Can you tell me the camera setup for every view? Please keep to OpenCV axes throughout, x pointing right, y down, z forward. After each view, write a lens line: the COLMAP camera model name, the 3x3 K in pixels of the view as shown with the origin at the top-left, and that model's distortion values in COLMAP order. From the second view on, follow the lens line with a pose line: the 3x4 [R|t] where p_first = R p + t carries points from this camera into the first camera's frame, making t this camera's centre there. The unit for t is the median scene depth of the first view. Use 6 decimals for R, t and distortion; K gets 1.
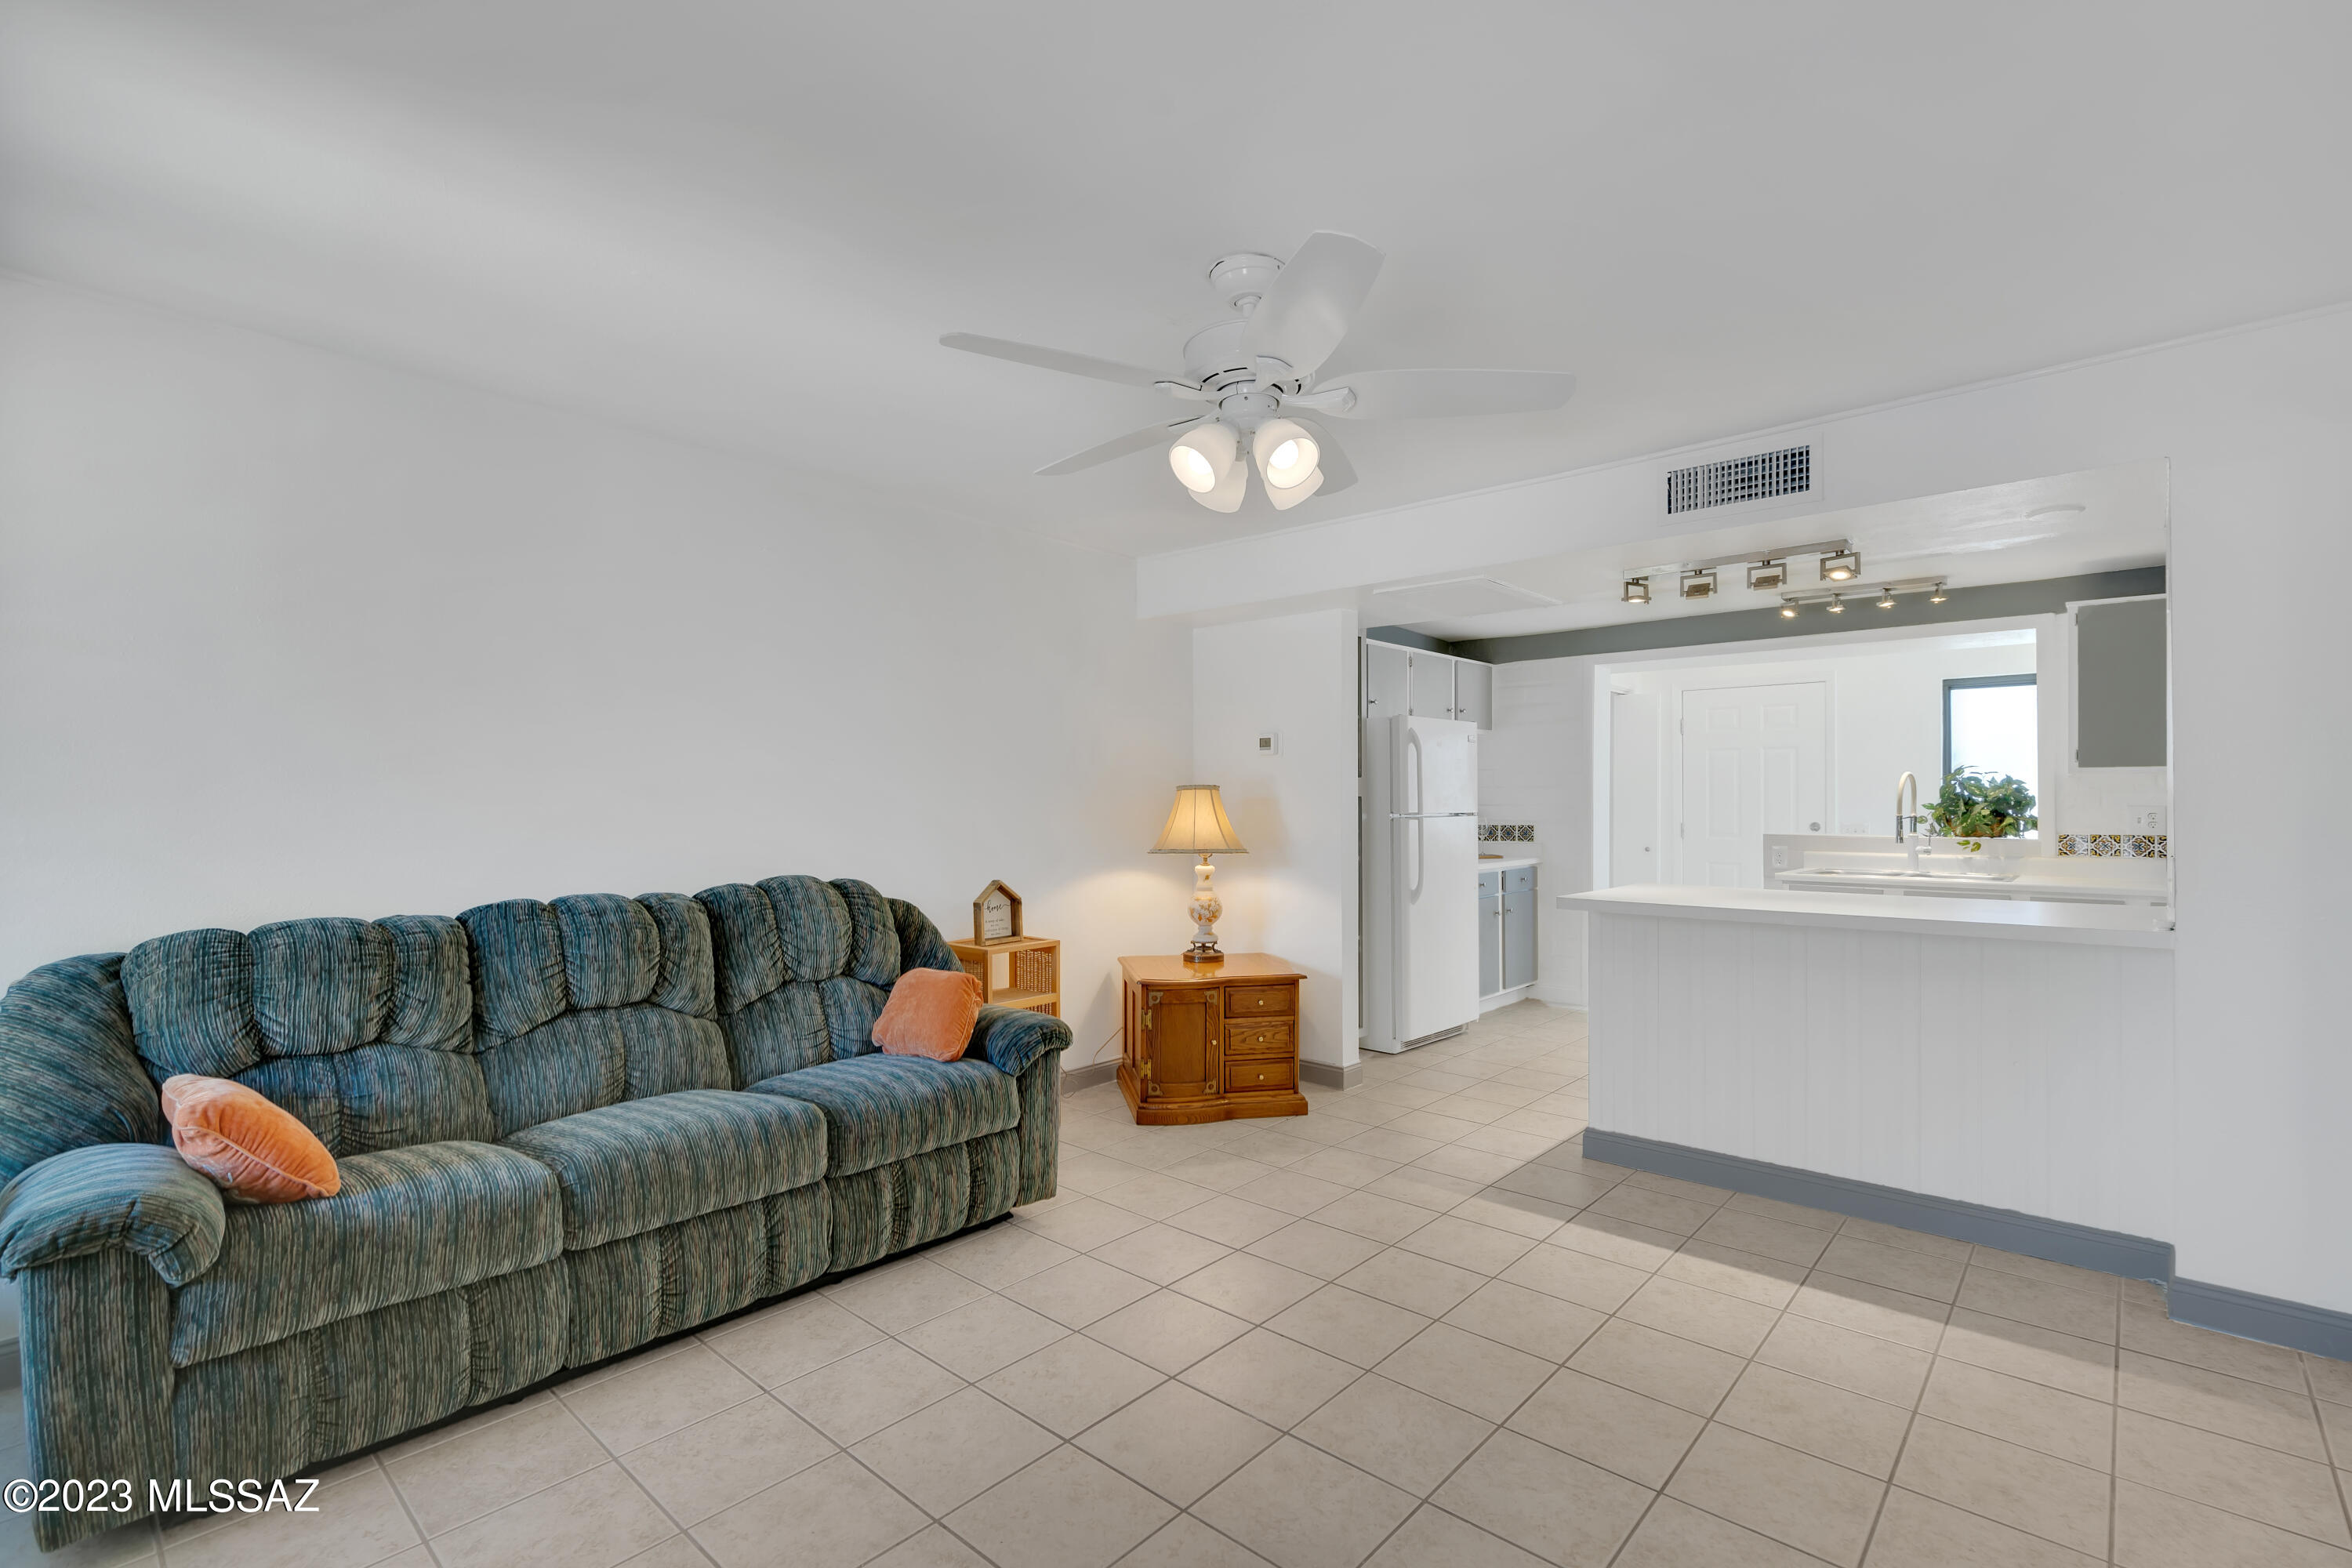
lens RADIAL K [[1076.1, 0, 1245.3], [0, 1076.1, 779.4], [0, 0, 1]] dist [-0.001834, -0.000333]
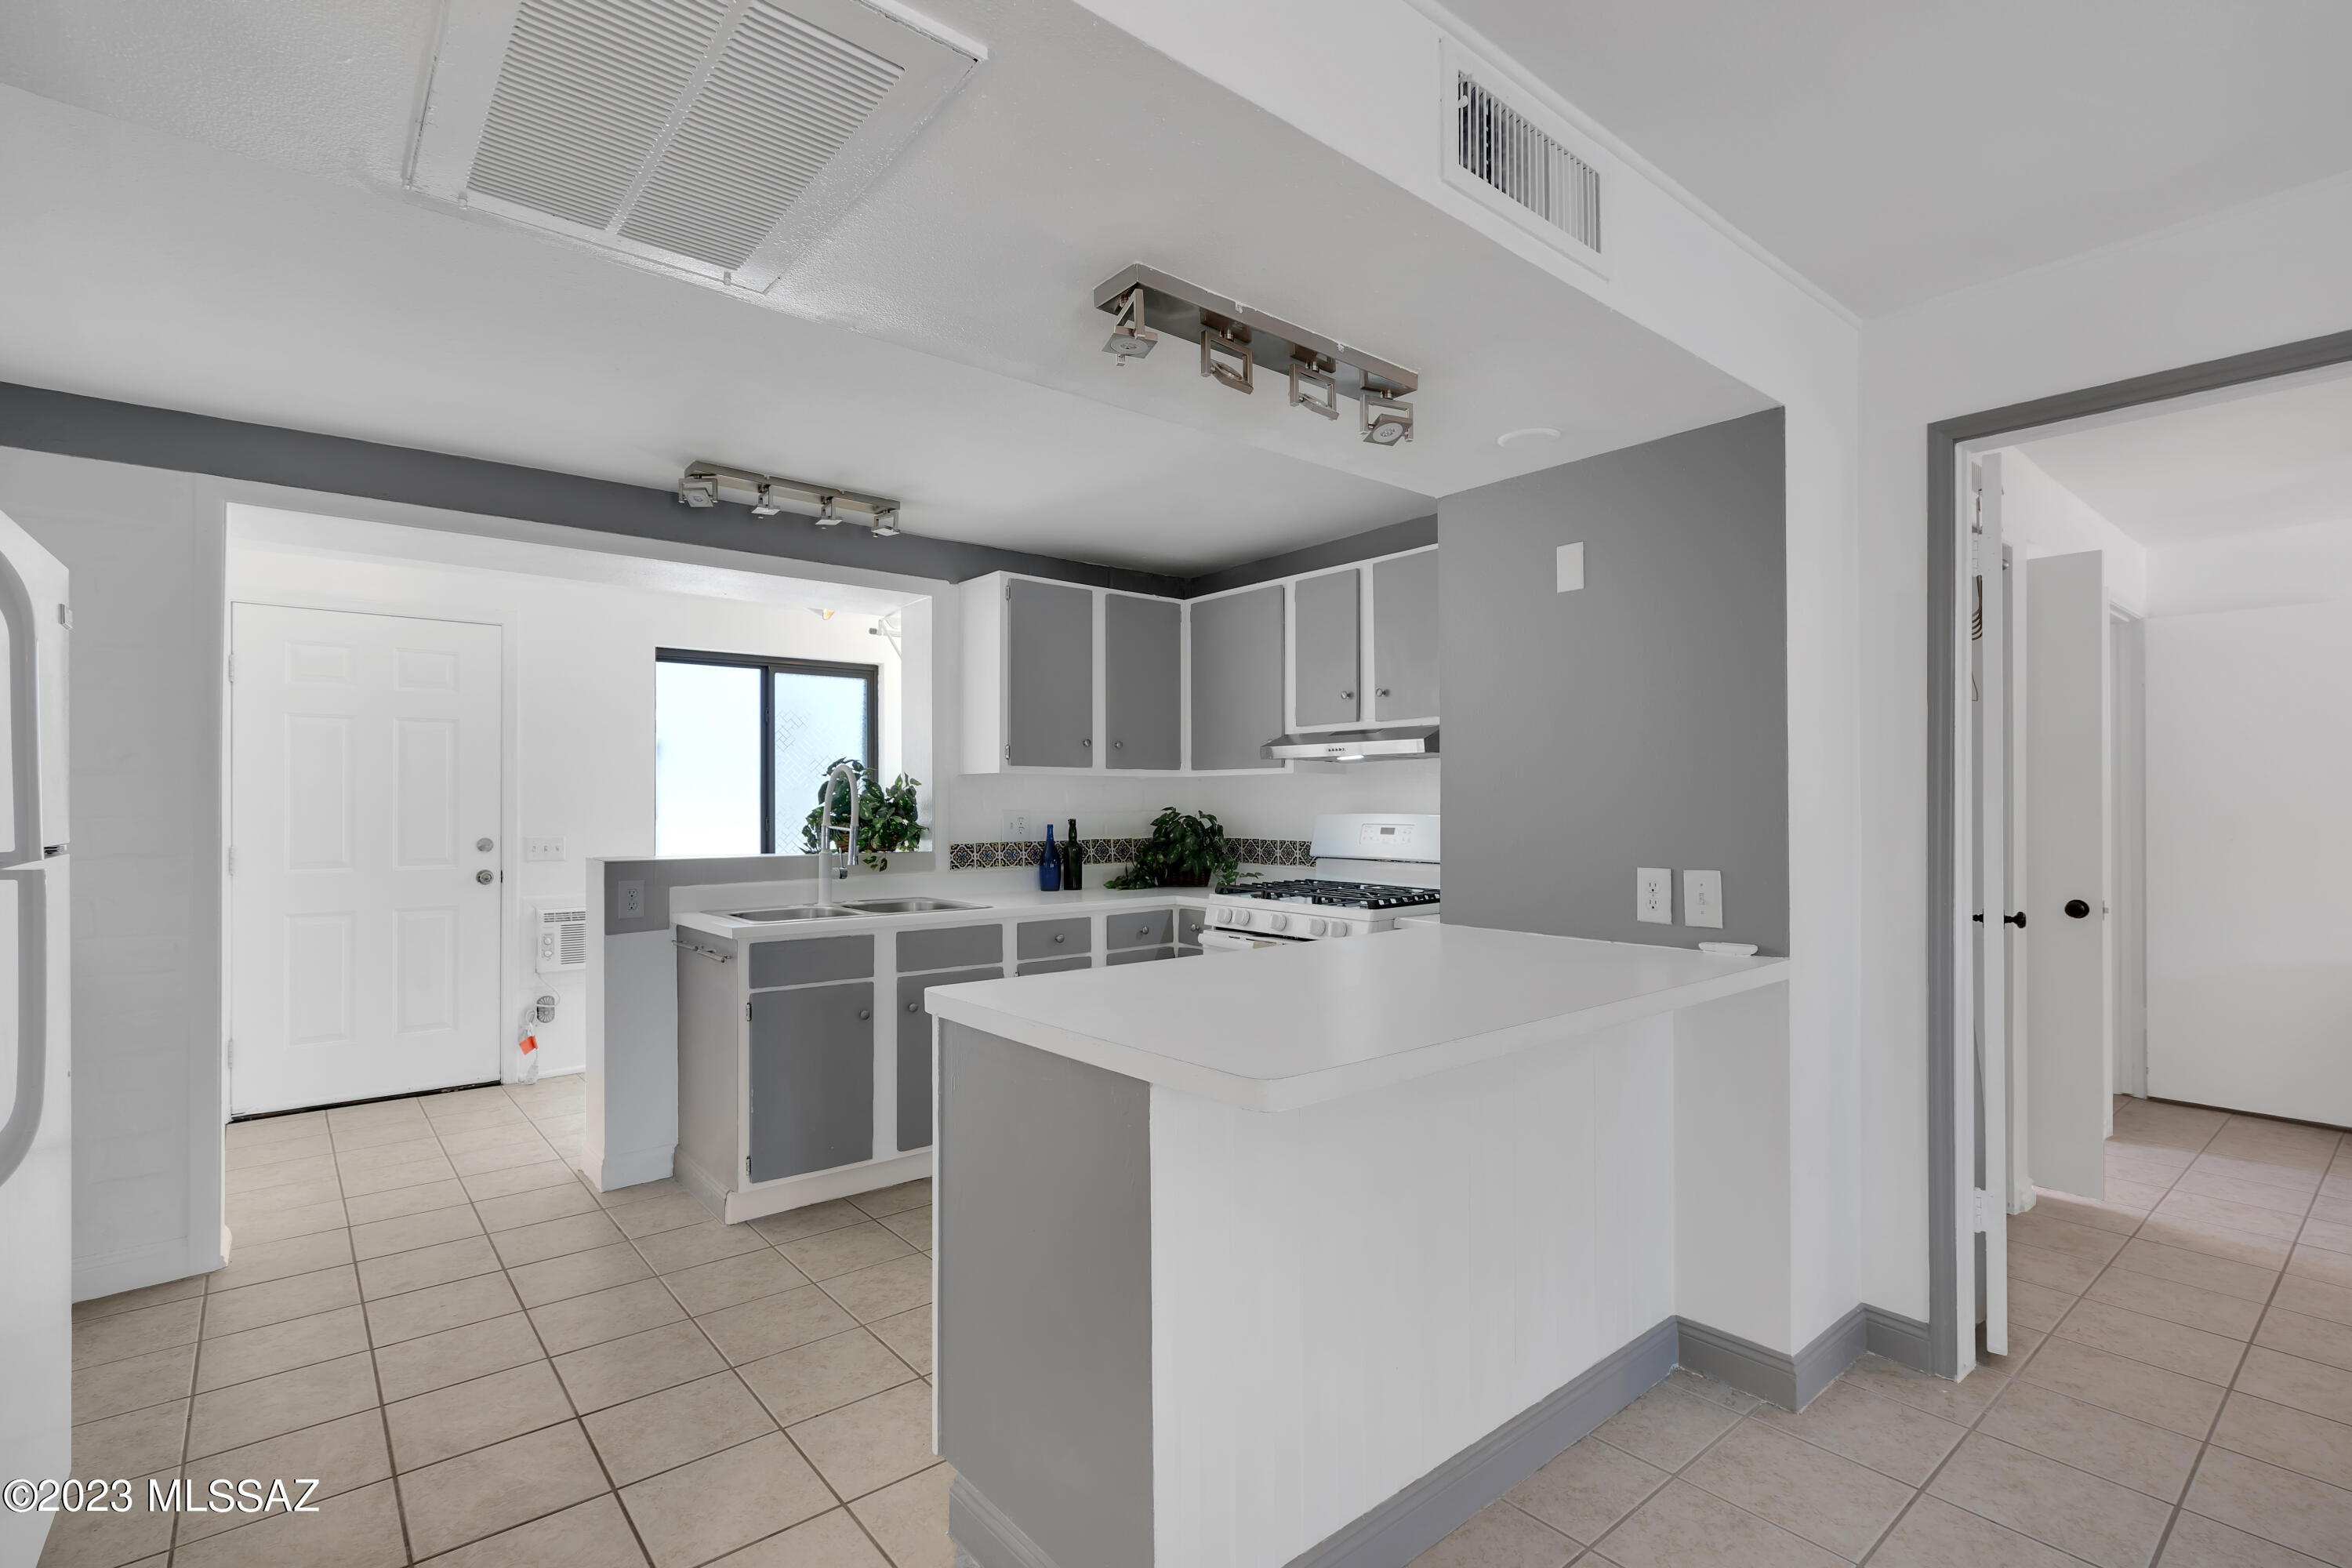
lens RADIAL K [[1072.7, 0, 1151.6], [0, 1072.7, 794.3], [0, 0, 1]] dist [0.000454, -0.000049]
pose [[0.190990, 0.007529, 0.981563, -0.043074], [-0.018468, 0.999821, -0.004075, 0.012823], [-0.981418, -0.017349, 0.191094, 0.722247]]
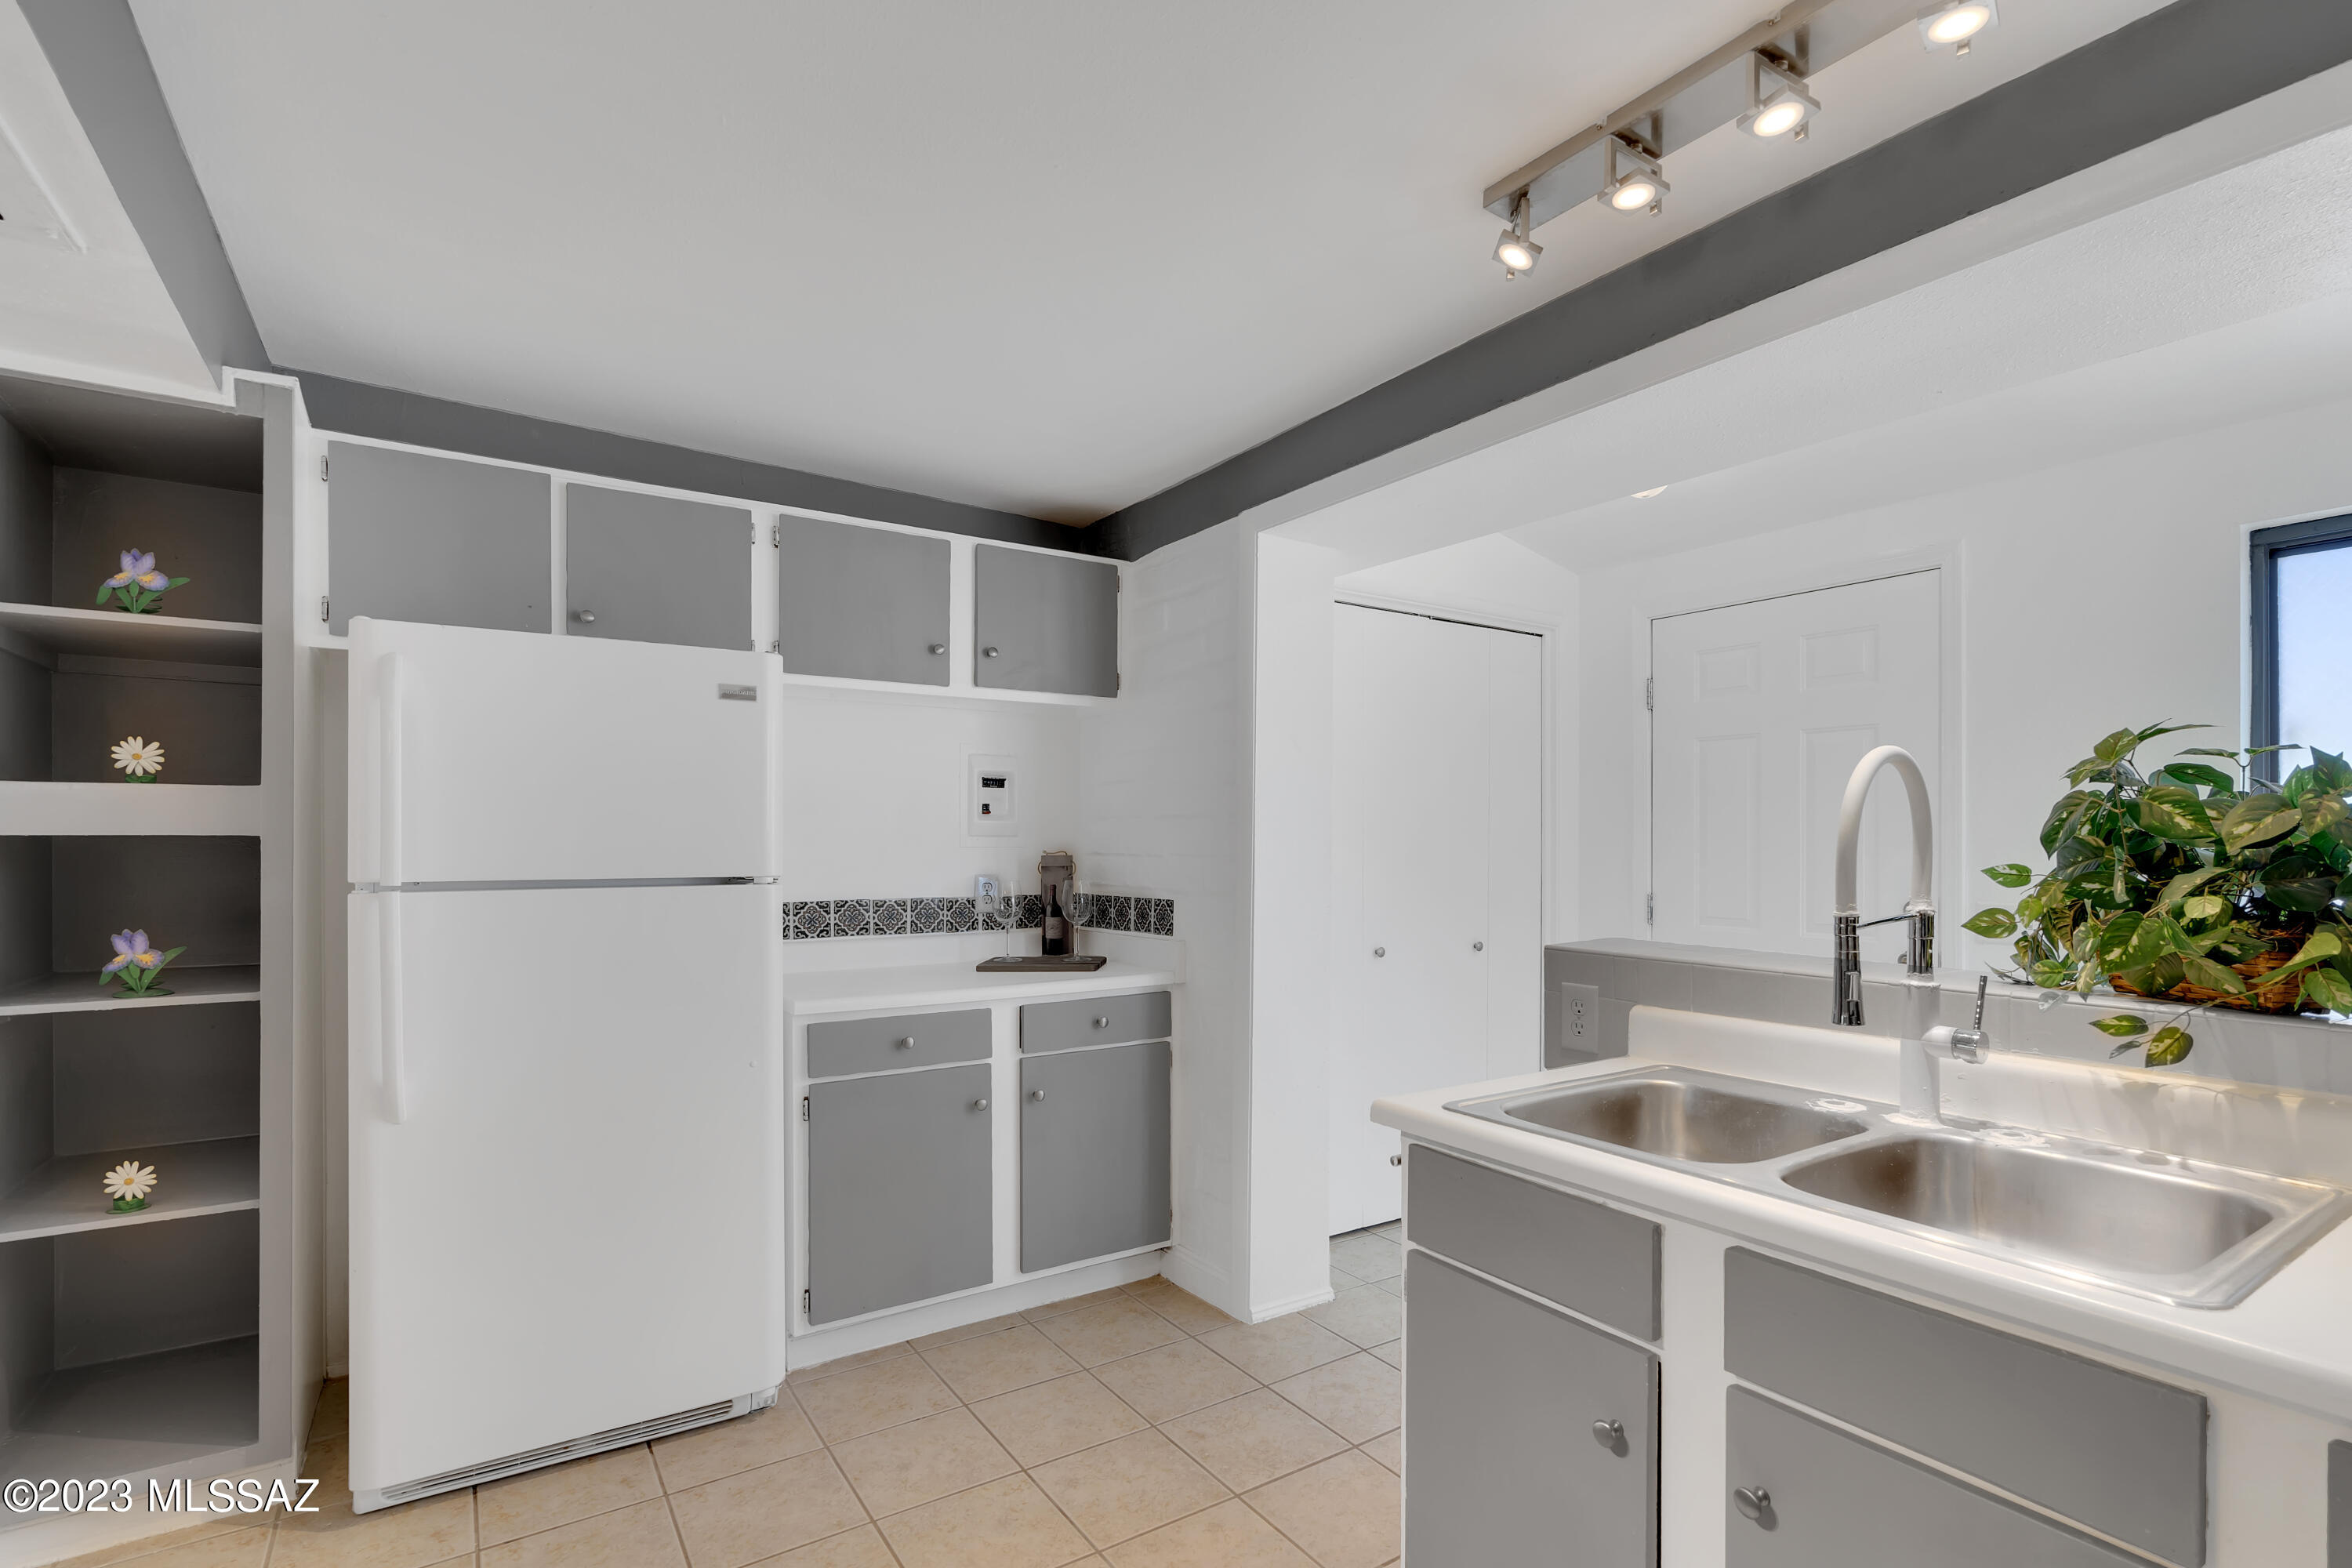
lens RADIAL K [[1128.1, 0, 1250.4], [0, 1128.1, 831.5], [0, 0, 1]] dist [-0.002737, -0.000445]
pose [[0.967720, 0.001477, -0.252023, 0.587423], [0.001546, 0.999929, 0.011797, 0.010816], [0.252023, -0.011805, 0.967649, 0.758246]]
